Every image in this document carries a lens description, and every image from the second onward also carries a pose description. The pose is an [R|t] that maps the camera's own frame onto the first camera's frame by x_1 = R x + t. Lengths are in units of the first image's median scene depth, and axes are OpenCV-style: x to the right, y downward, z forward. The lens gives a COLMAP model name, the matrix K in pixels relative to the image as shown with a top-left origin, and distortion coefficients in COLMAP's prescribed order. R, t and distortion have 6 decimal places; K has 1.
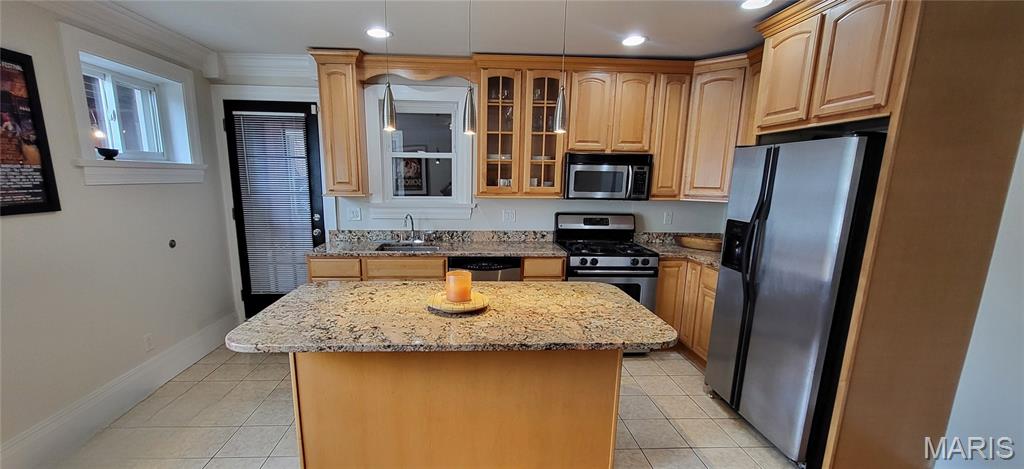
lens RADIAL K [[420.5, 0, 487.7], [0, 420.5, 264.9], [0, 0, 1]] dist [0.000883, 0.000011]
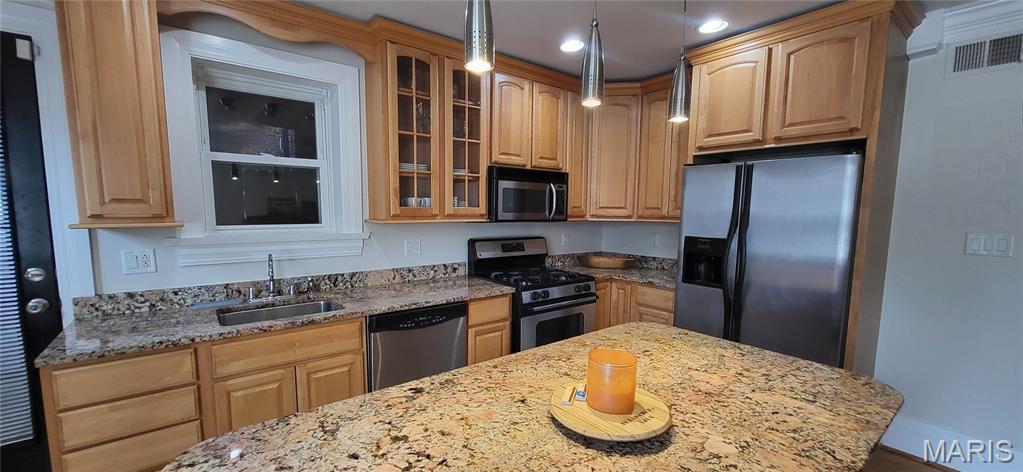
lens RADIAL K [[406.8, 0, 507.4], [0, 406.8, 254.1], [0, 0, 1]] dist [-0.001253, -0.000325]
pose [[0.815280, -0.070524, 0.574757, -0.254975], [0.119921, 0.991601, -0.048434, -0.054351], [-0.566514, 0.108413, 0.816890, 0.352605]]
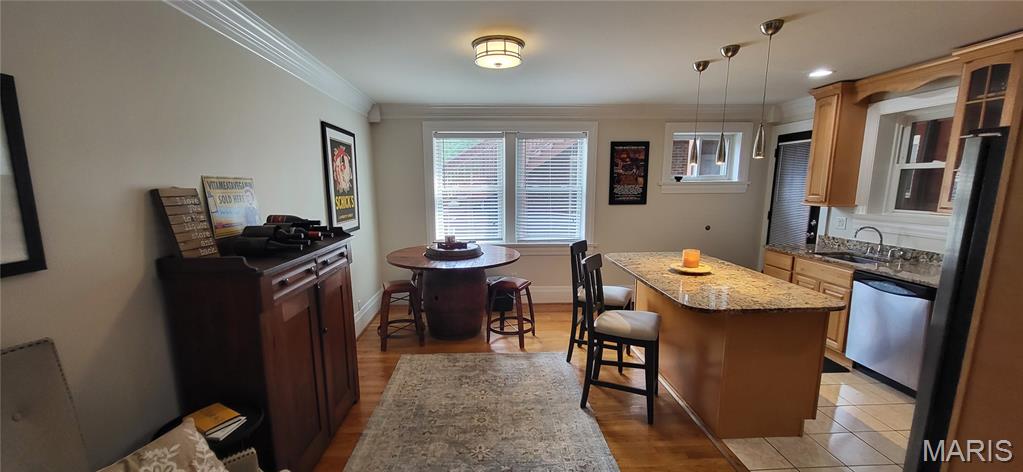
lens RADIAL K [[406.8, 0, 507.4], [0, 406.8, 254.1], [0, 0, 1]] dist [-0.001253, -0.000325]
pose [[-0.002285, 0.160061, -0.987104, 0.814304], [-0.198391, 0.967414, 0.157327, -0.039939], [0.980120, 0.196193, 0.029544, 0.143172]]
